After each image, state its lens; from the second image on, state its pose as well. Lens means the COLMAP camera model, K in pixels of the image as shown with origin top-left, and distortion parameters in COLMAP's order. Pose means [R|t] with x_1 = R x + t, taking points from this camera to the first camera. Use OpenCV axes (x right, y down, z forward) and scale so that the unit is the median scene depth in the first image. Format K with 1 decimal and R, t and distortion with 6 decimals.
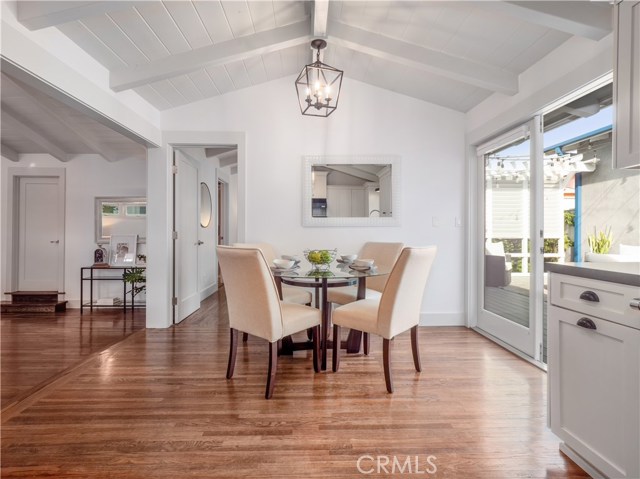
lens RADIAL K [[310.0, 0, 317.3], [0, 310.0, 233.2], [0, 0, 1]] dist [0.004395, -0.003852]
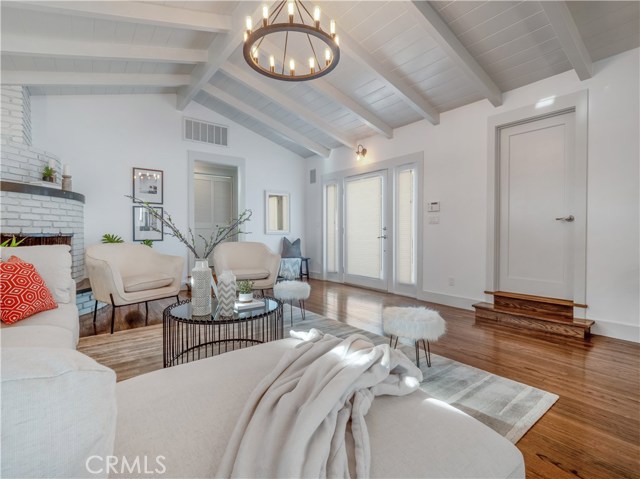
lens RADIAL K [[310.0, 0, 321.4], [0, 310.0, 236.1], [0, 0, 1]] dist [0.004395, -0.003852]
pose [[0.590004, 0.004962, -0.807385, -0.454394], [-0.000049, 0.999981, 0.006110, 0.041616], [0.807400, -0.003565, 0.589994, 0.185640]]
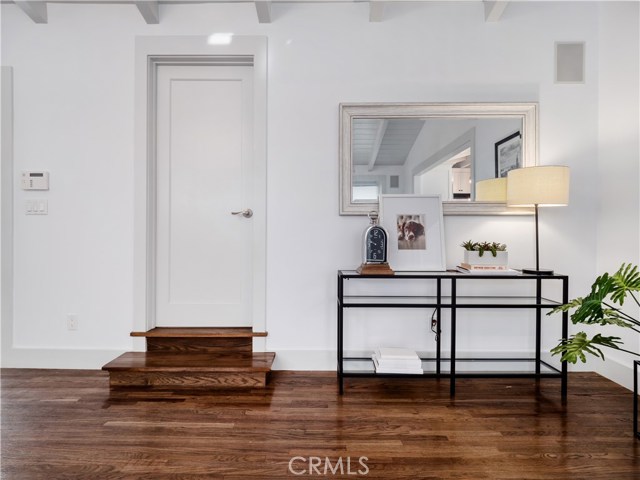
lens RADIAL K [[310.0, 0, 315.9], [0, 310.0, 235.8], [0, 0, 1]] dist [0.004395, -0.003852]
pose [[0.999289, 0.002064, -0.037643, -0.519887], [-0.001859, 0.999983, 0.005481, 0.040607], [0.037653, -0.005408, 0.999276, 0.413627]]
